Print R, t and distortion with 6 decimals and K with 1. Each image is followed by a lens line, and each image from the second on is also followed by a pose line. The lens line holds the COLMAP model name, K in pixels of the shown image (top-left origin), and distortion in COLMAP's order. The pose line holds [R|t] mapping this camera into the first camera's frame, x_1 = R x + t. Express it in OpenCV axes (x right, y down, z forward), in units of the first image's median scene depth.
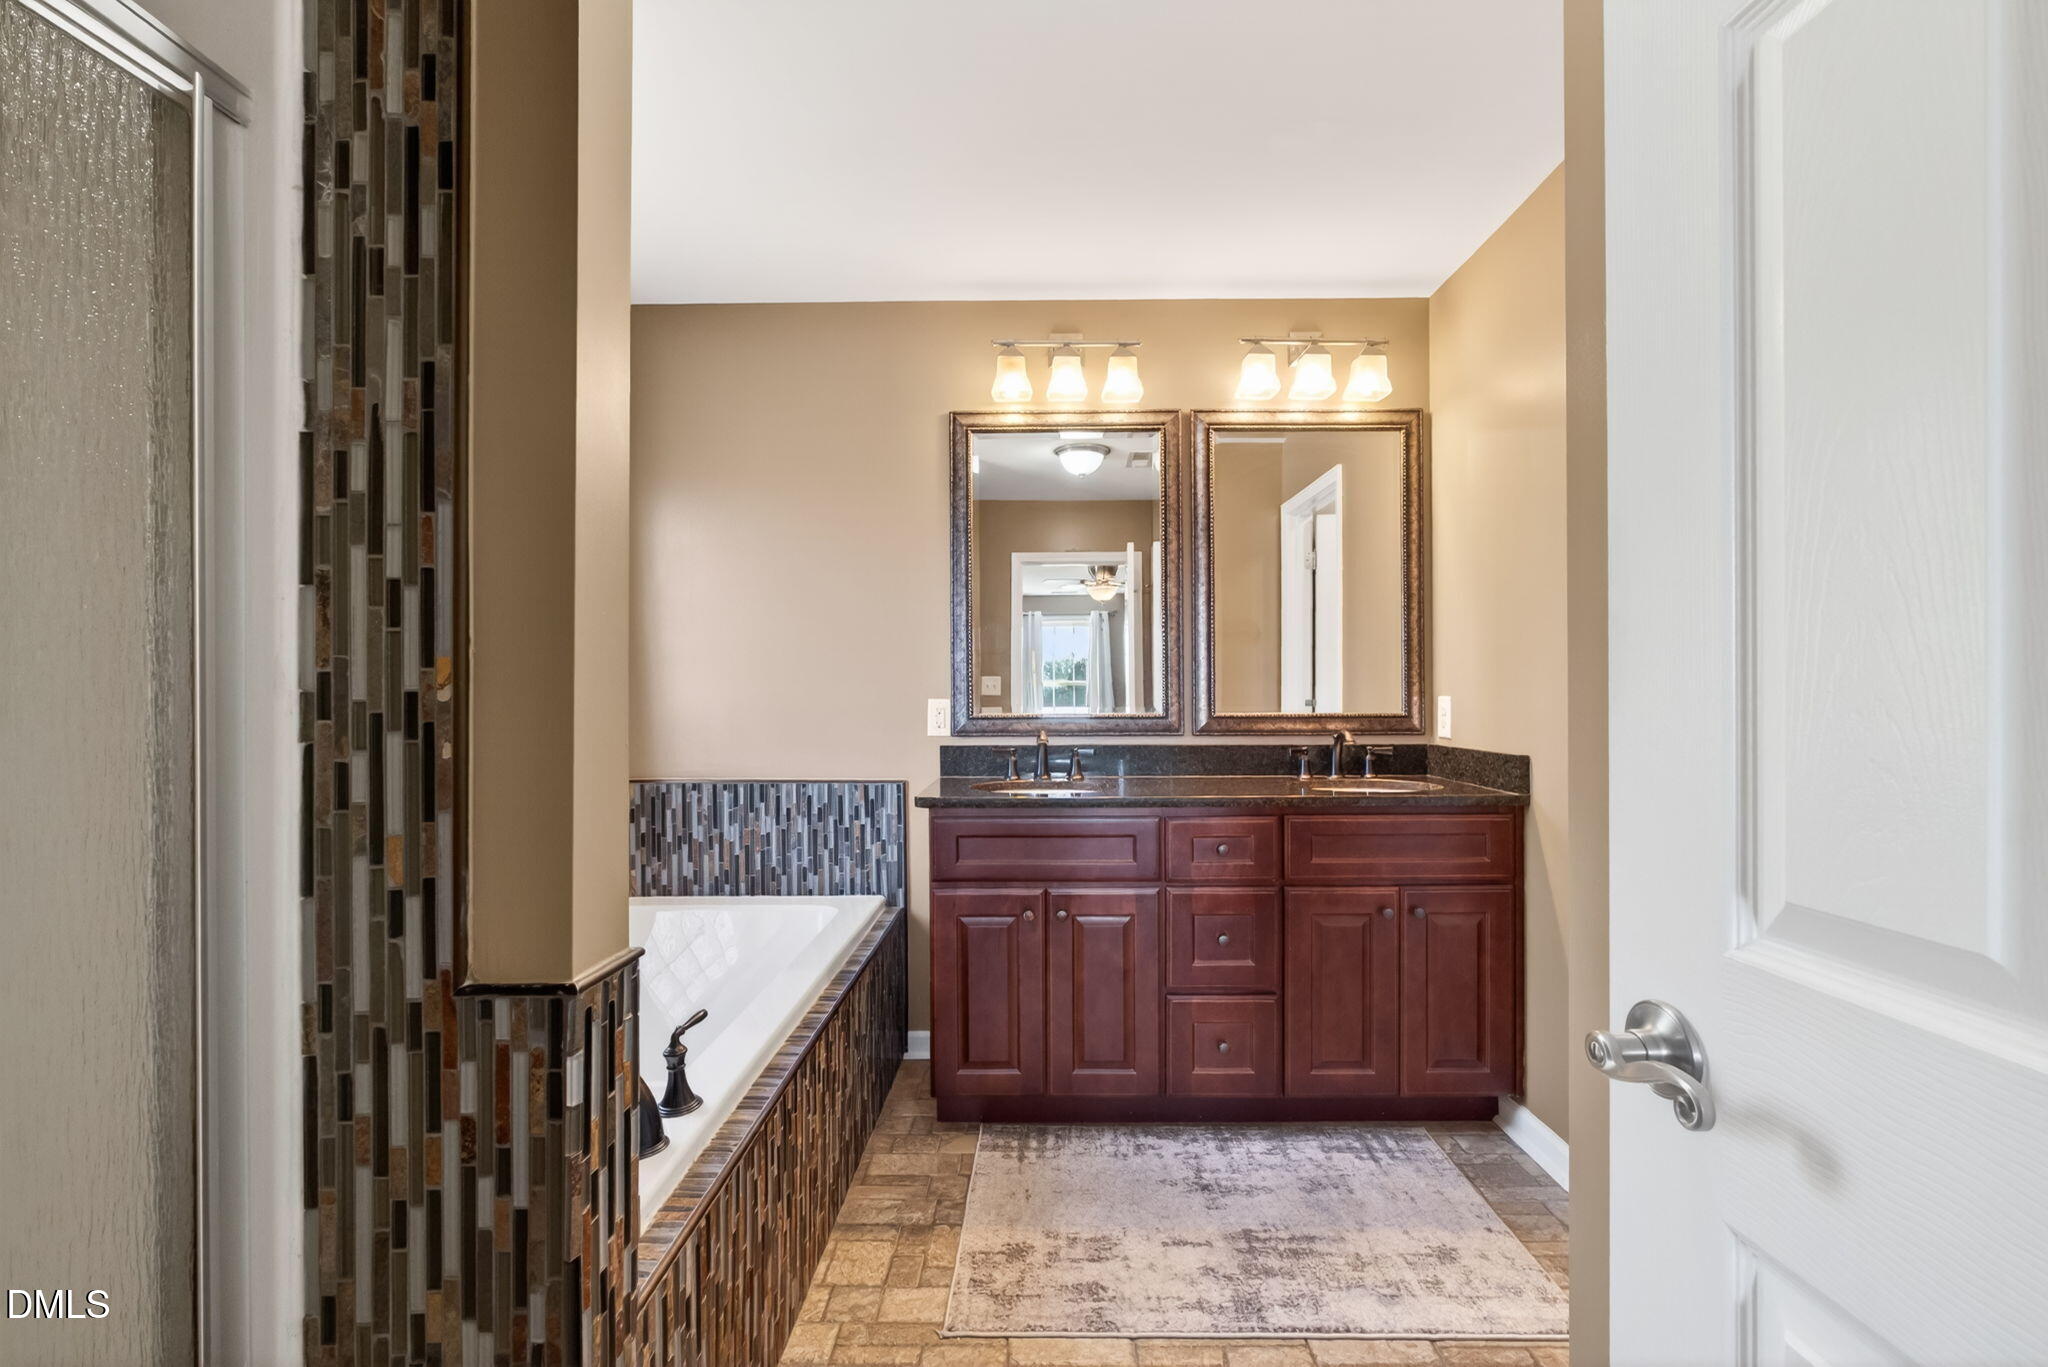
lens RADIAL K [[868.9, 0, 1030.3], [0, 868.9, 690.0], [0, 0, 1]] dist [-0.001467, 0.000010]
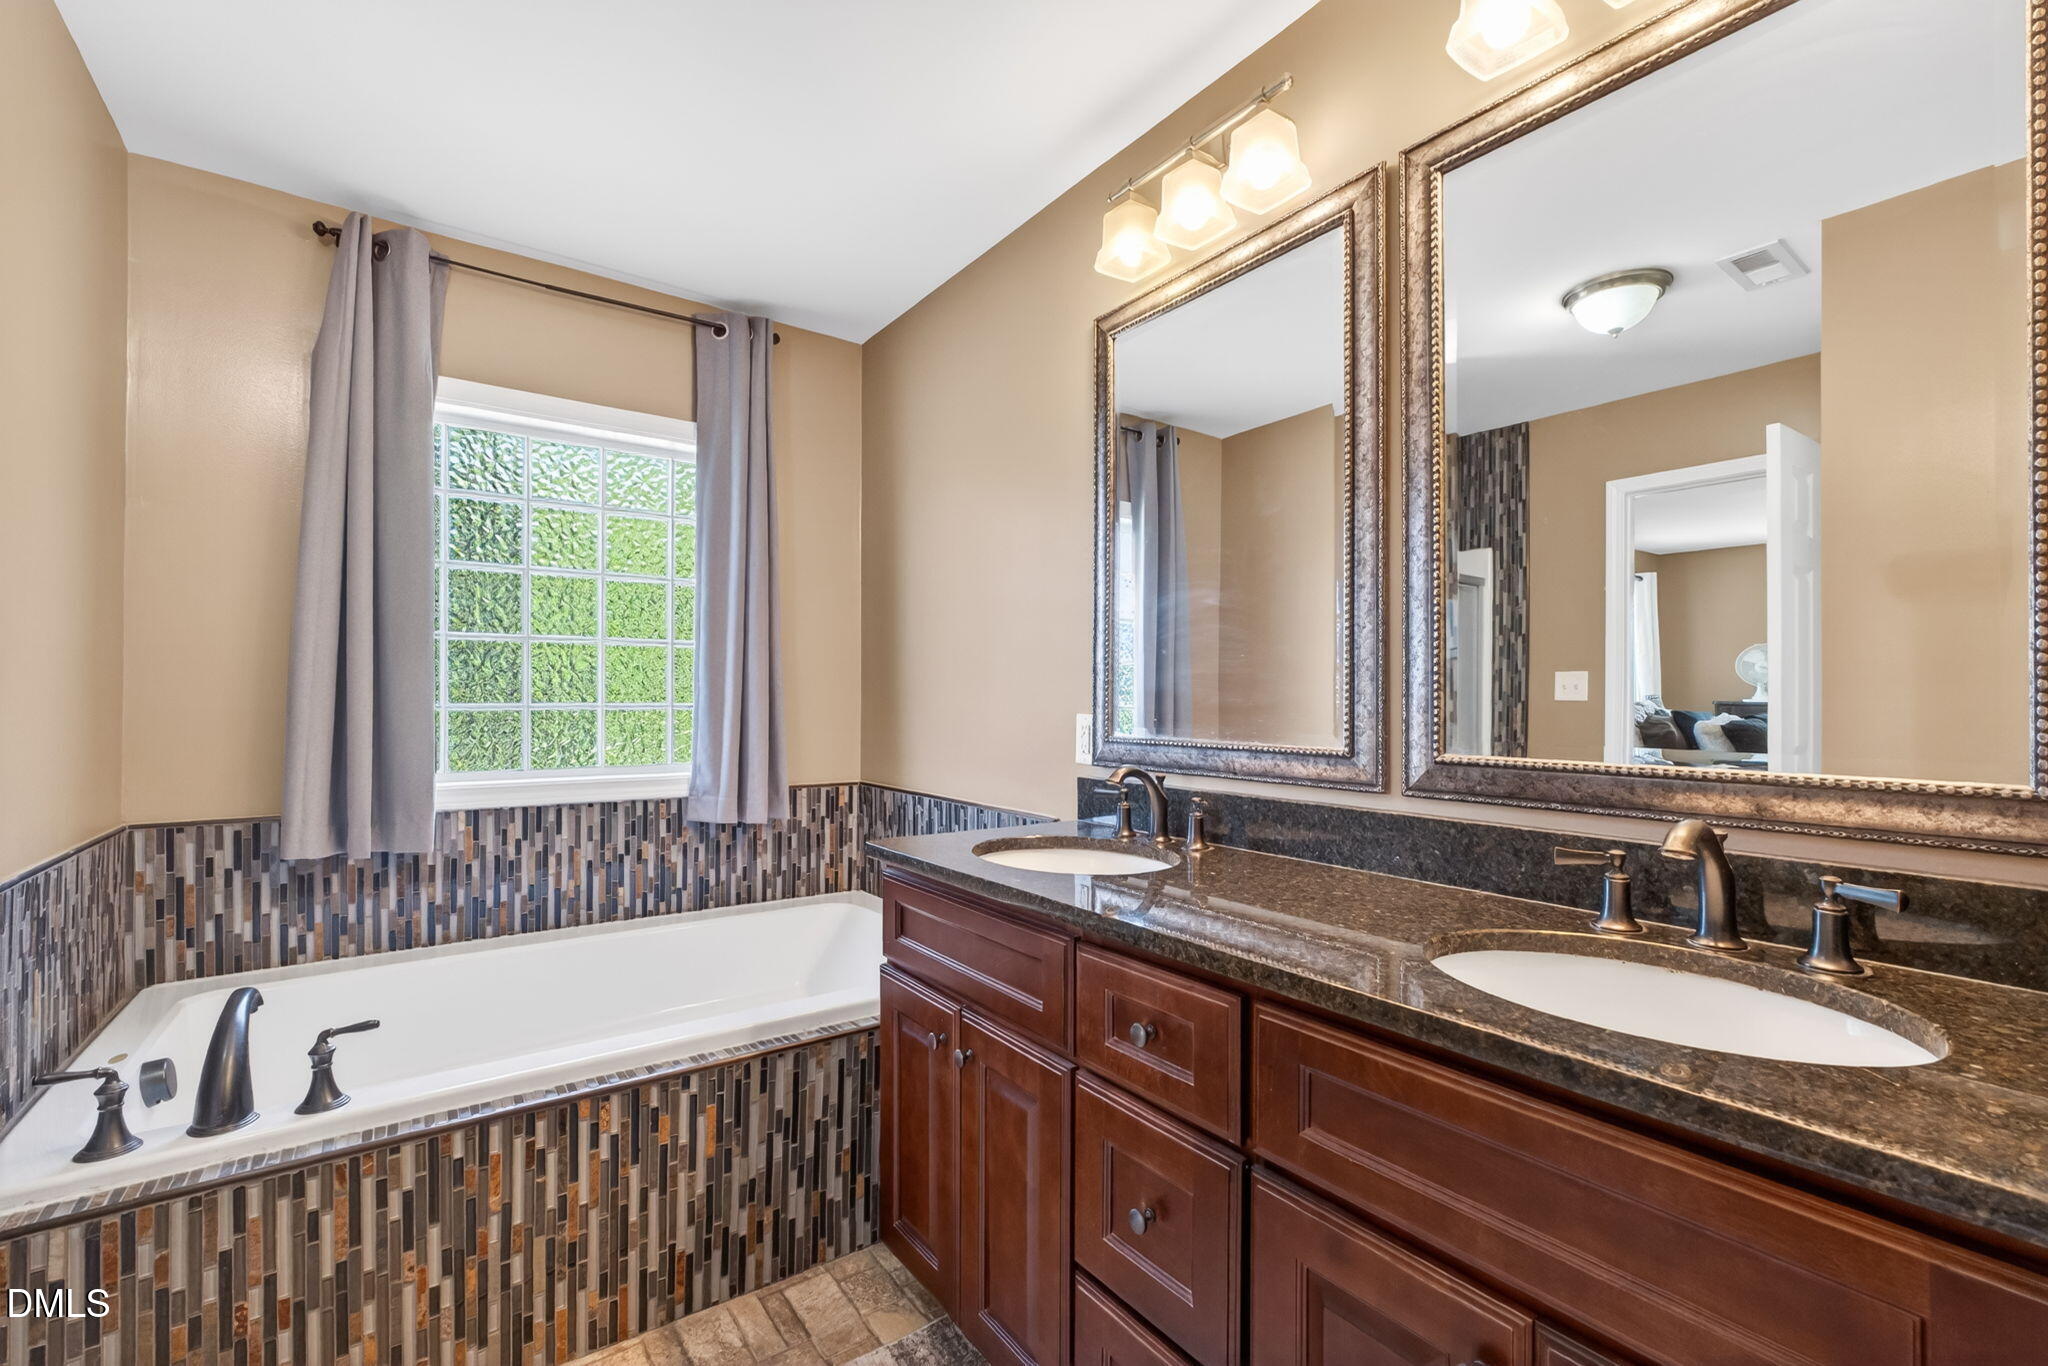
lens RADIAL K [[868.9, 0, 1030.3], [0, 868.9, 689.5], [0, 0, 1]] dist [-0.001467, 0.000010]
pose [[0.595972, -0.001069, -0.803005, 0.463910], [-0.001036, 0.999997, -0.002100, -0.008135], [0.803005, 0.002084, 0.595969, 0.525727]]
